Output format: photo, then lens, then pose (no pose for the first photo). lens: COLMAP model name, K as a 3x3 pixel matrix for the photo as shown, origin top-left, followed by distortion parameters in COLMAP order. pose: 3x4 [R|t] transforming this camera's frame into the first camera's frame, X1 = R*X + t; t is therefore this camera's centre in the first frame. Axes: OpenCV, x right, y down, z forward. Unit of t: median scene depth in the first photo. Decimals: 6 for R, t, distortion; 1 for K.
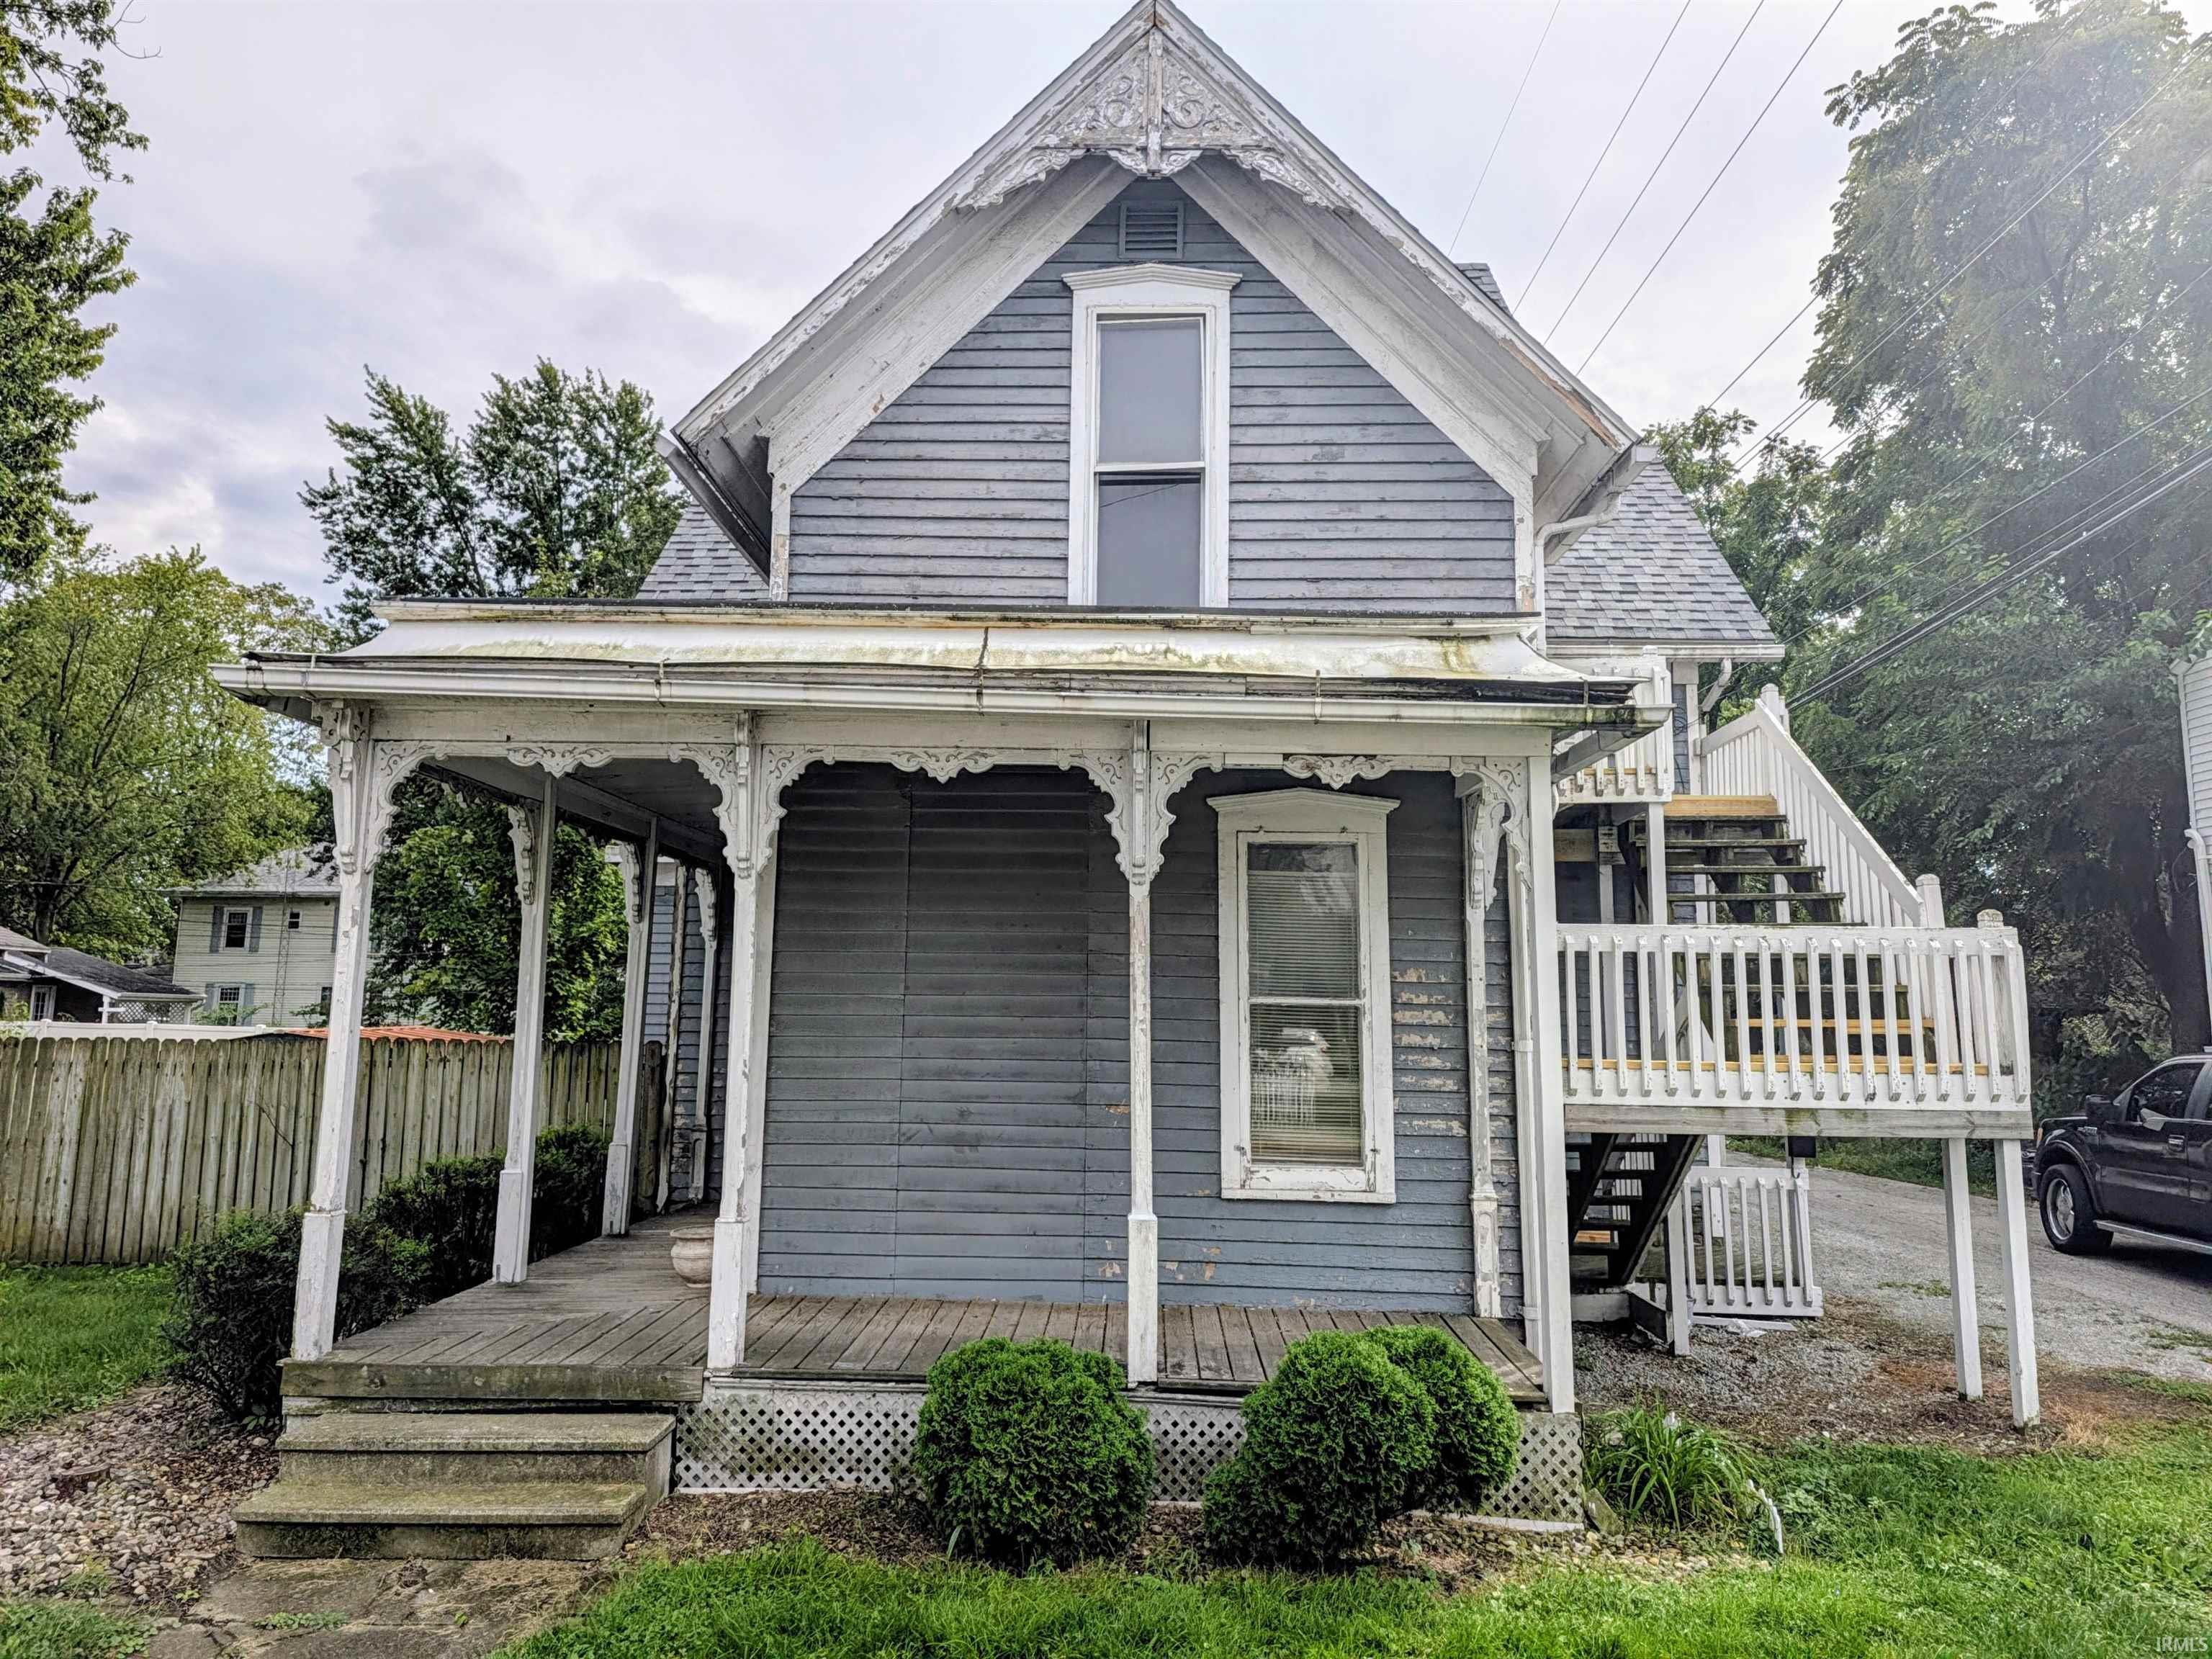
lens RADIAL K [[1495.1, 0, 1110.2], [0, 1495.1, 814.8], [0, 0, 1]] dist [0.049227, -0.015013]
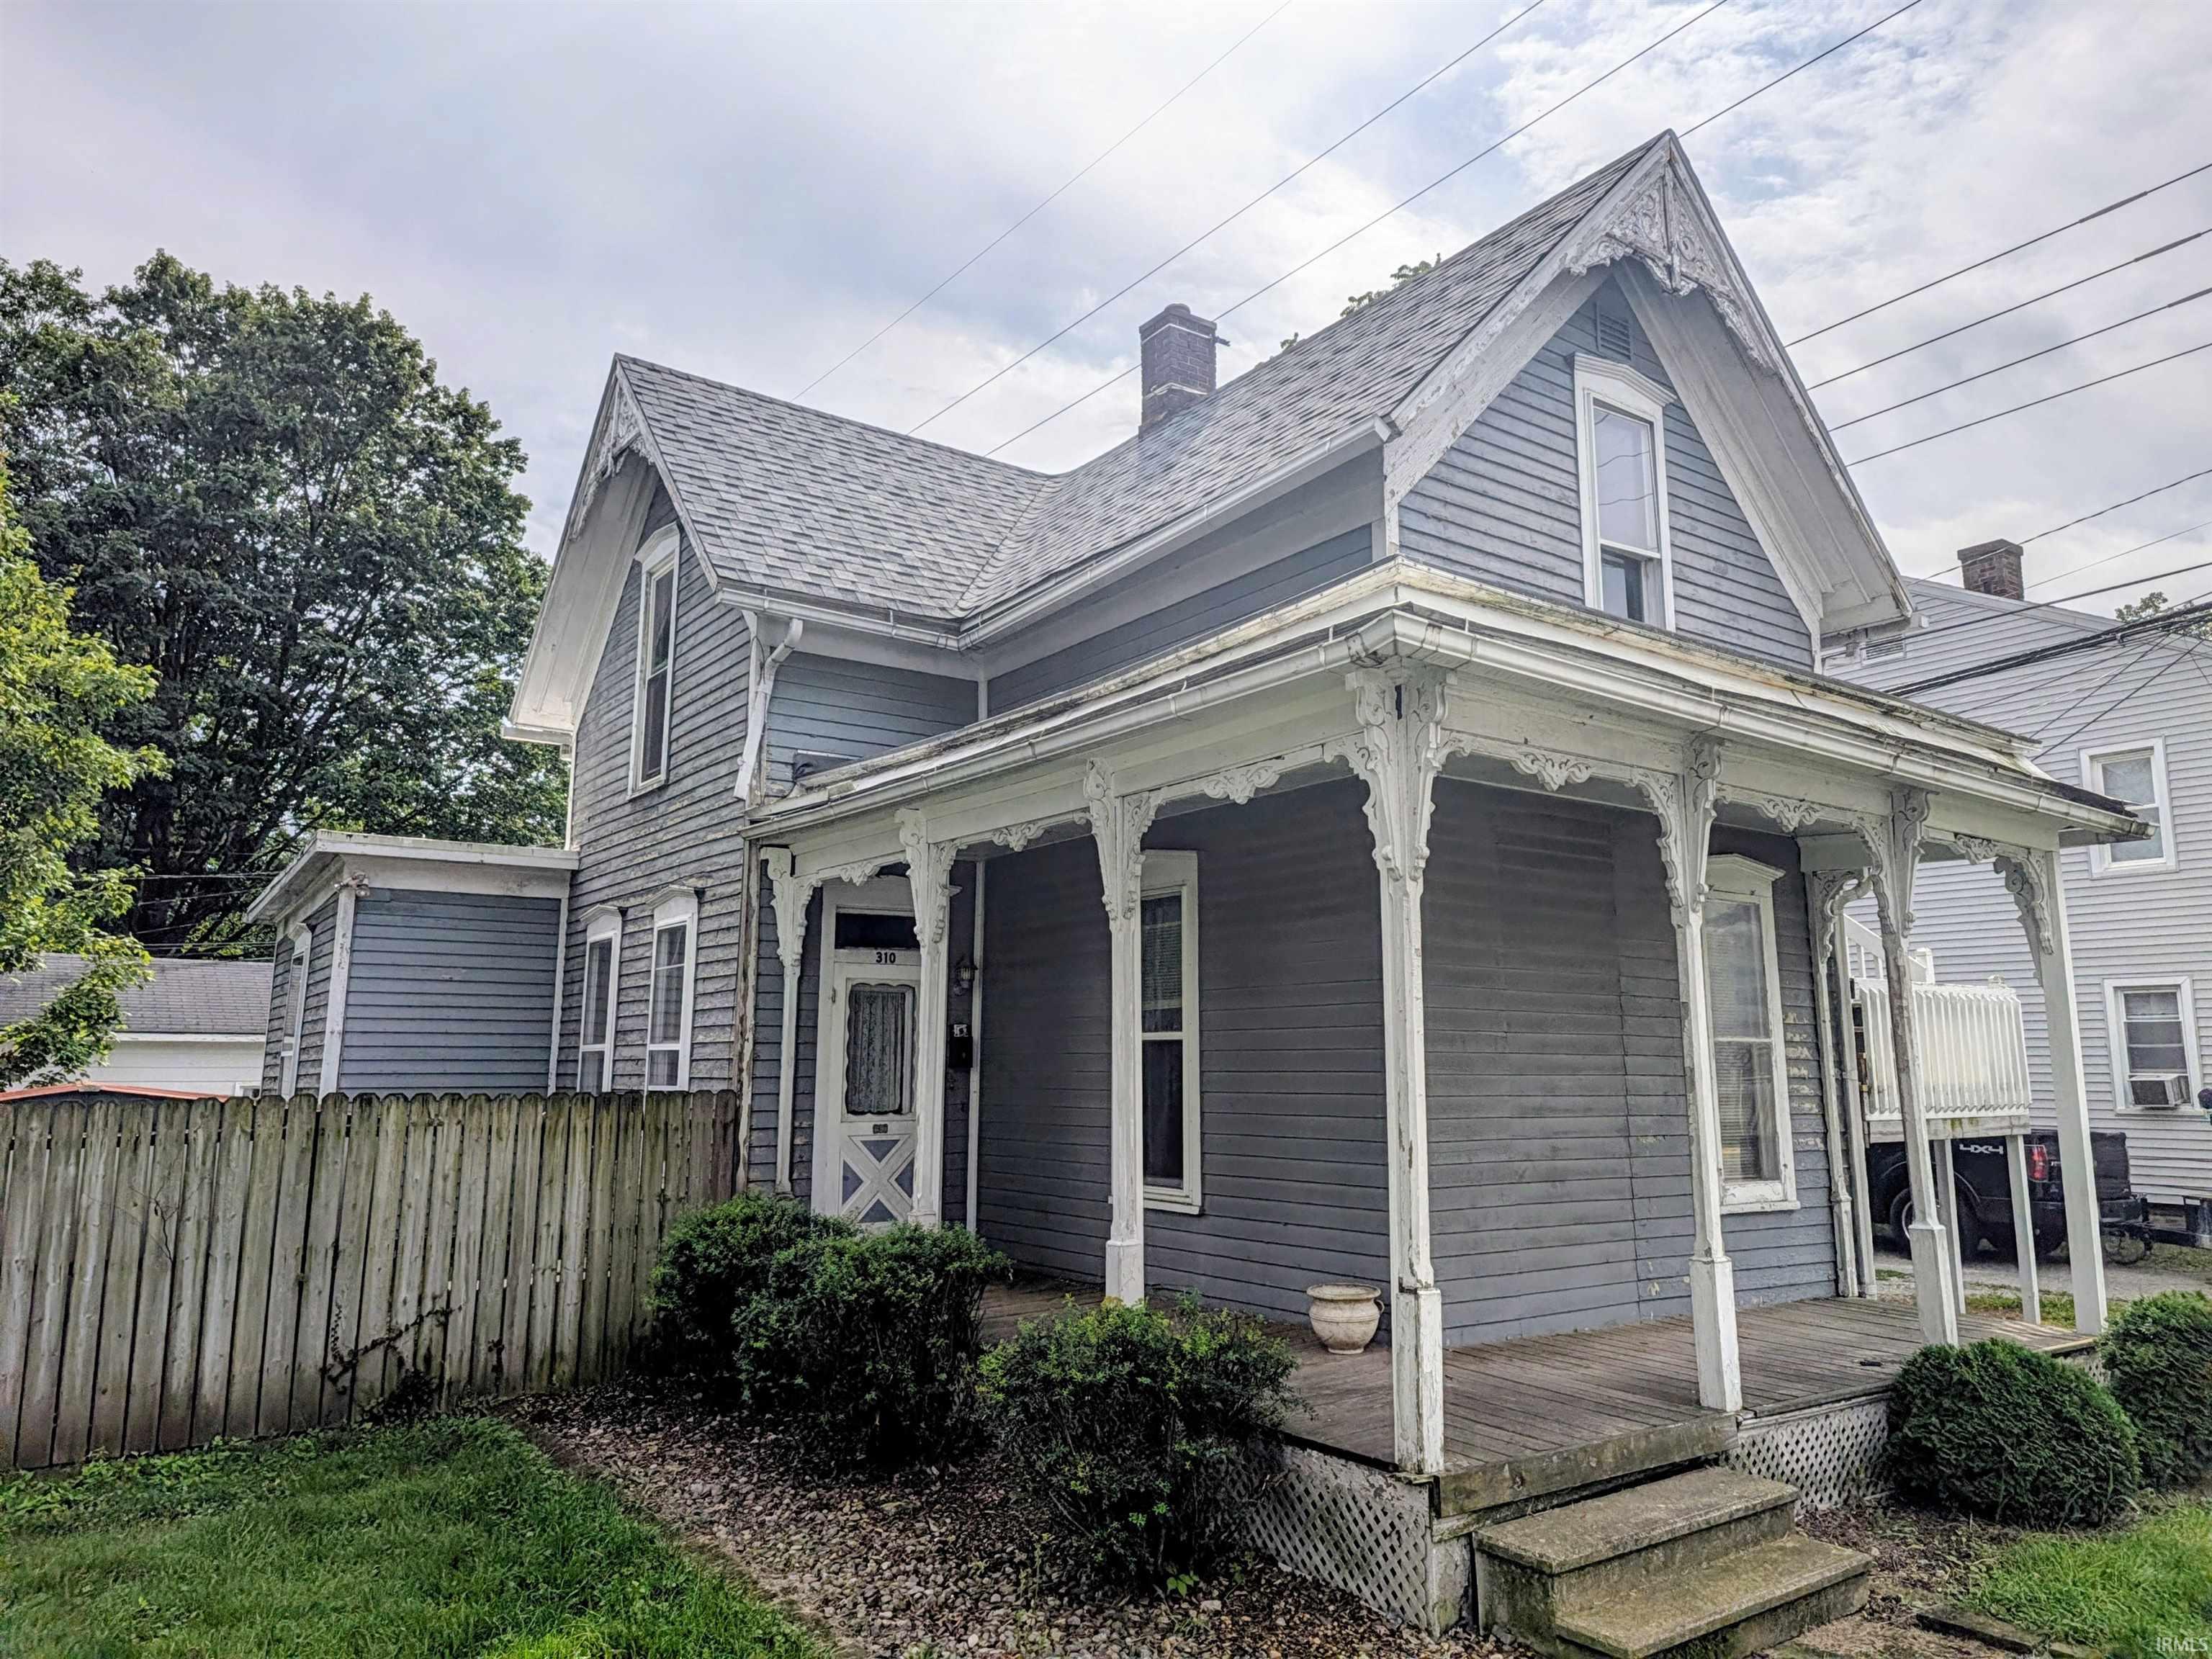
lens RADIAL K [[1495.1, 0, 1120.3], [0, 1495.1, 836.6], [0, 0, 1]] dist [0.049227, -0.015013]
pose [[0.785785, 0.082575, 0.612963, -0.940726], [-0.074546, 0.996467, -0.038674, 0.047824], [-0.613991, -0.015305, 0.789165, 0.366701]]
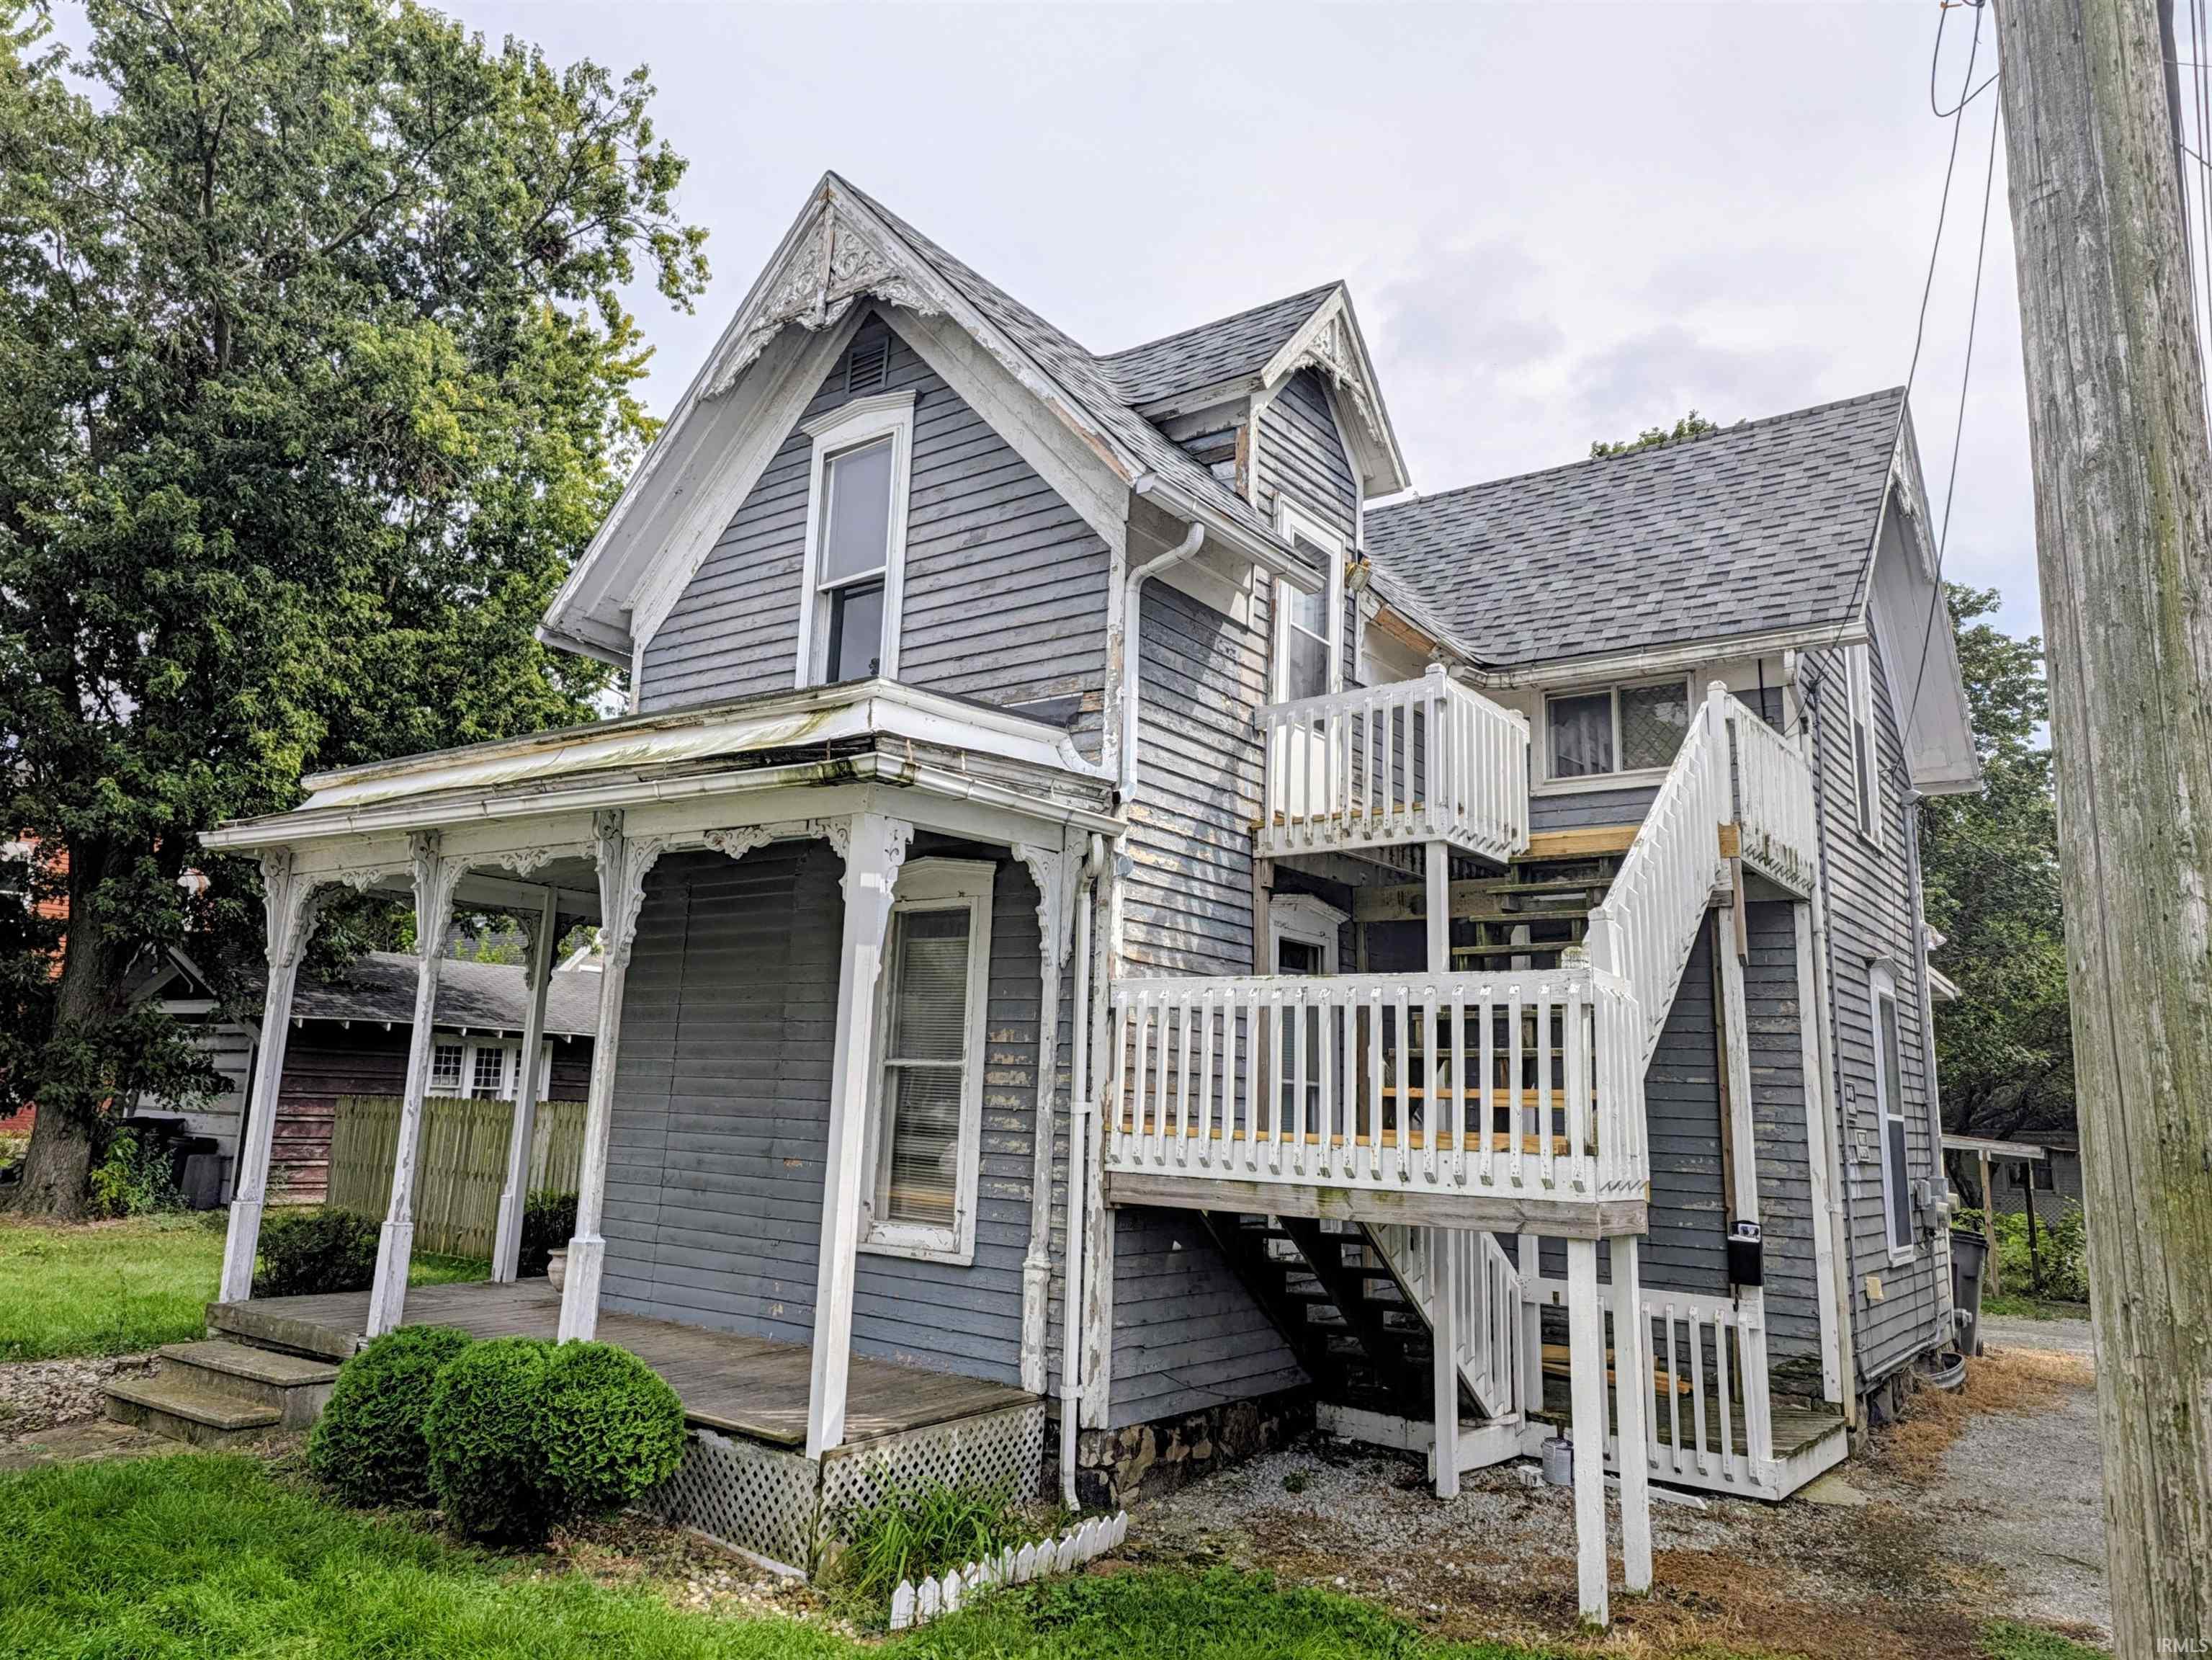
lens RADIAL K [[1495.3, 0, 1103.3], [0, 1495.3, 813.3], [0, 0, 1]] dist [0.049227, -0.015013]
pose [[0.829144, -0.089639, -0.551801, 0.796308], [0.050901, 0.995066, -0.085161, 0.045623], [0.556713, 0.042524, 0.829616, 0.194939]]
